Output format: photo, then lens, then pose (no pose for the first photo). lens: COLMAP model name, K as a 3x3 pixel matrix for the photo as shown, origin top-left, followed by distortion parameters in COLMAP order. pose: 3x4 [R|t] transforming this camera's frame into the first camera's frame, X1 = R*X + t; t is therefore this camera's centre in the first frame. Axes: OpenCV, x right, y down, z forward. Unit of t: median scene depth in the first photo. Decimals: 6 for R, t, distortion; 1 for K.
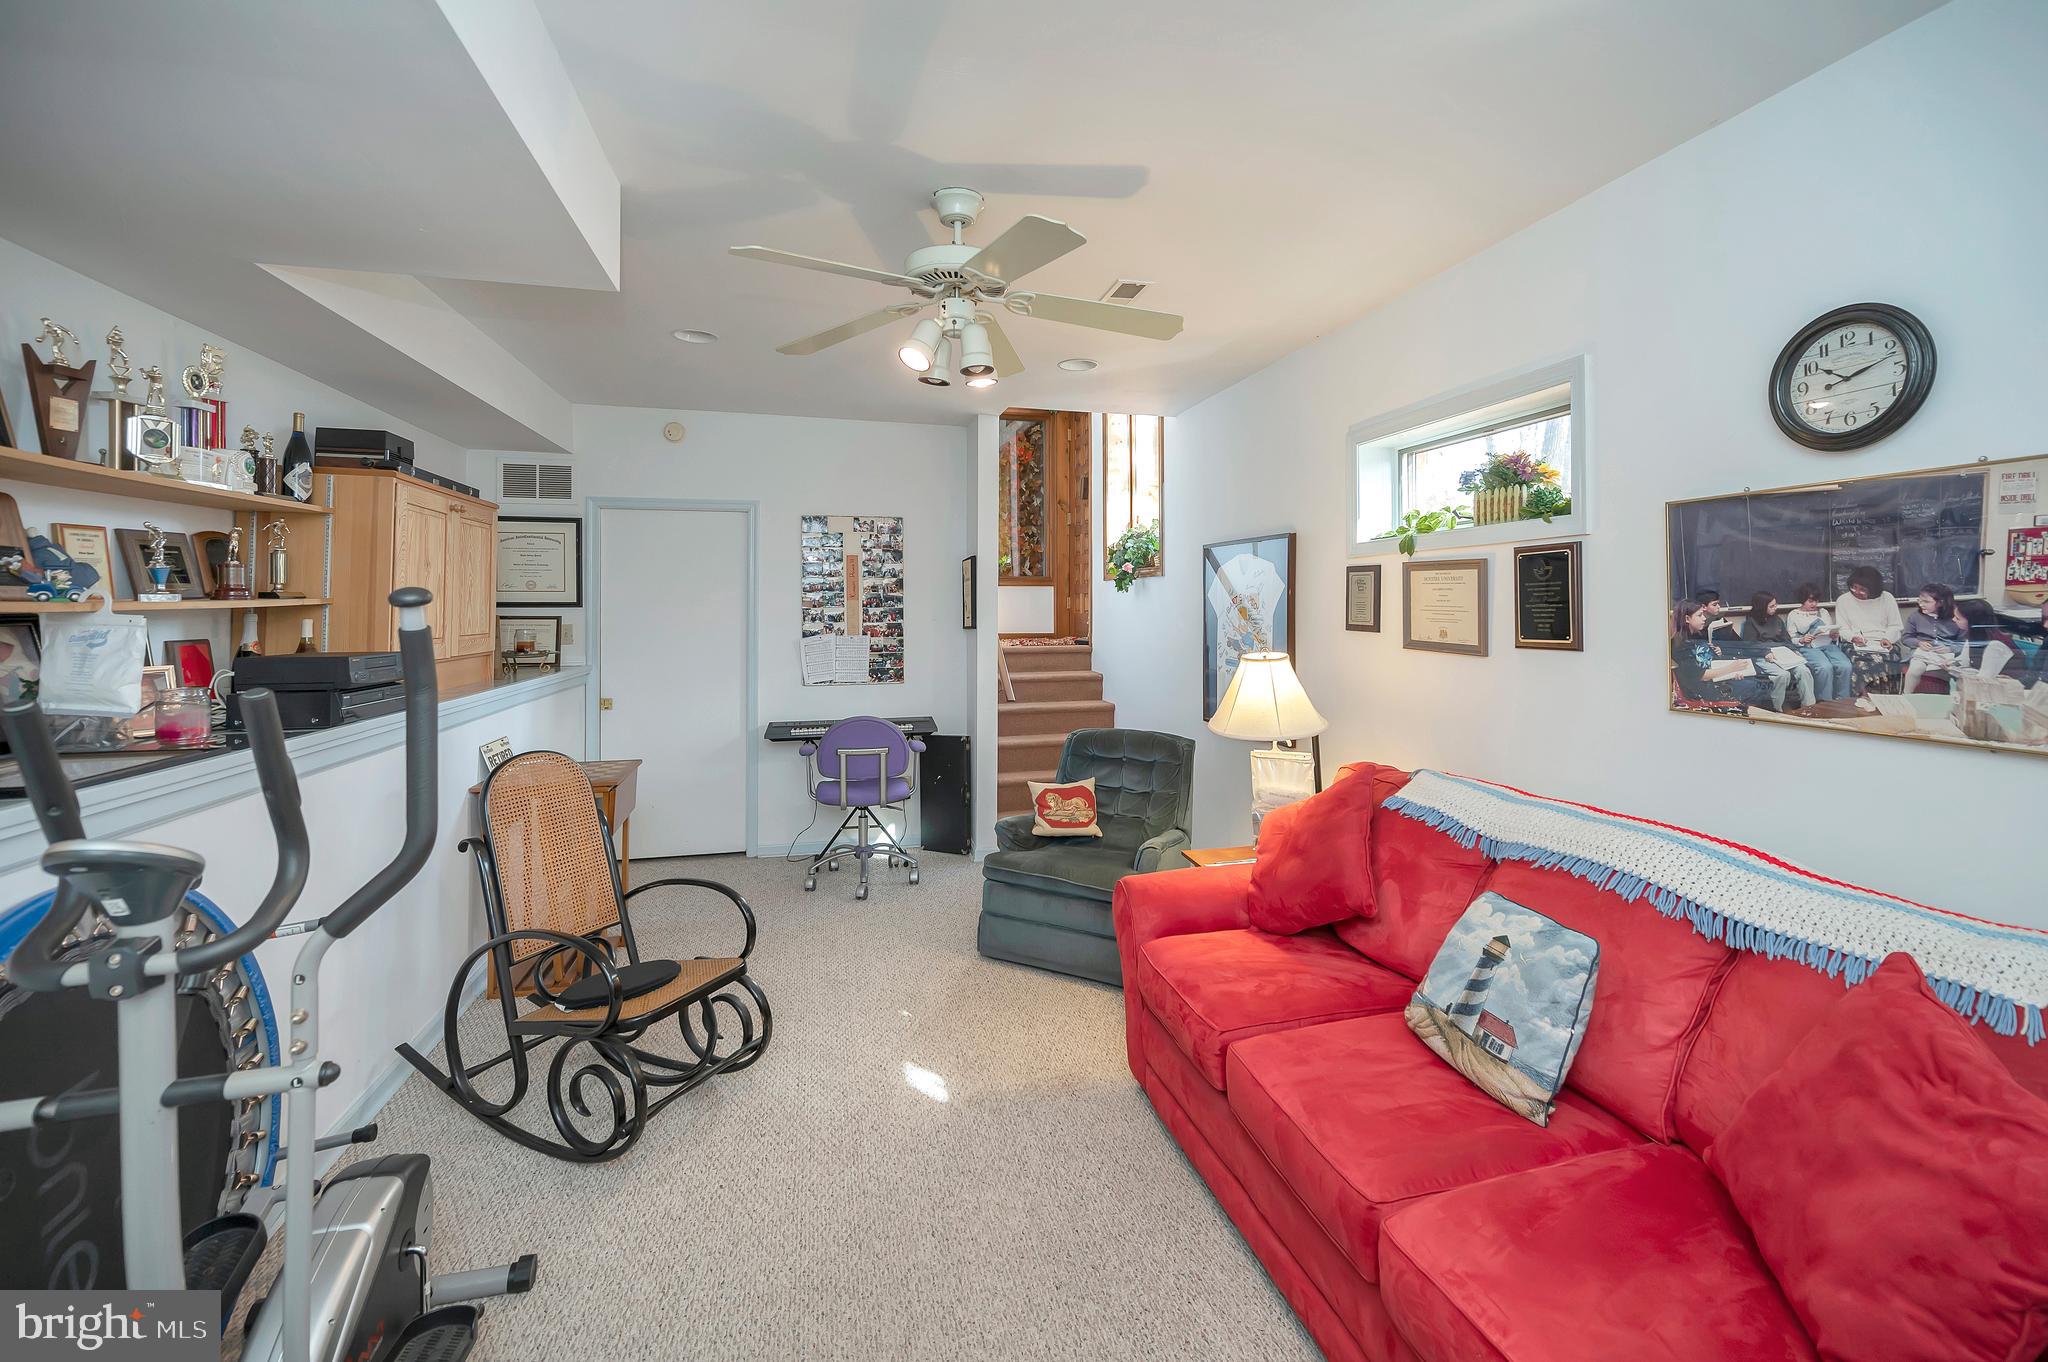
lens RADIAL K [[830.7, 0, 1048.6], [0, 830.7, 603.9], [0, 0, 1]] dist [-0.006637, 0.000842]
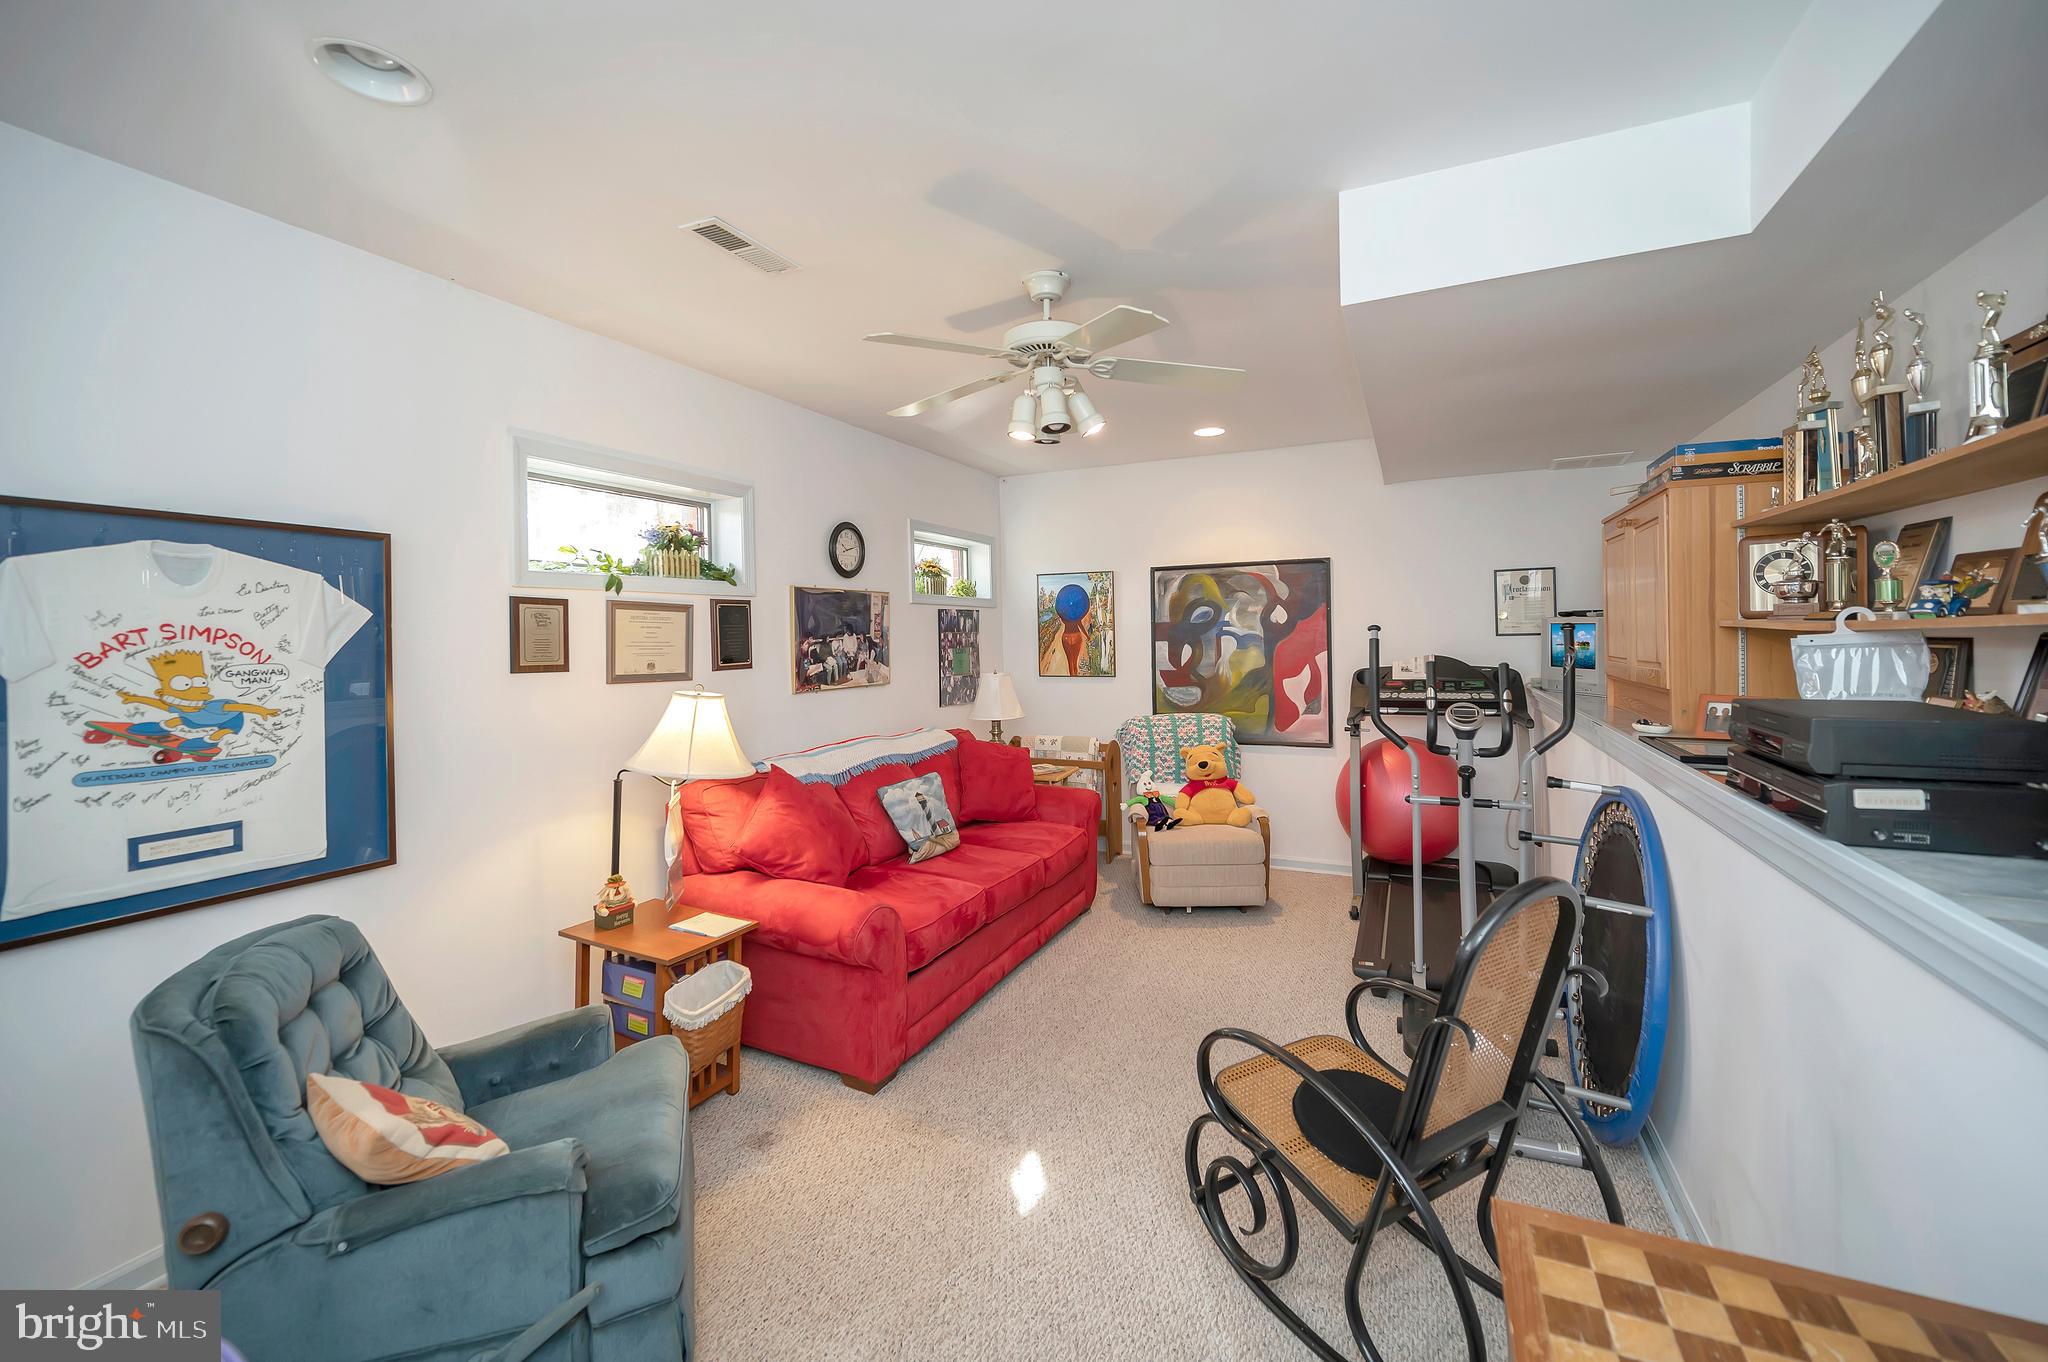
lens RADIAL K [[830.7, 0, 1014.2], [0, 830.7, 629.8], [0, 0, 1]] dist [-0.006637, 0.000842]
pose [[-0.750164, 0.008718, 0.661194, -0.994031], [0.006366, 0.999962, -0.005962, -0.006217], [-0.661221, -0.000264, -0.750191, 2.286163]]
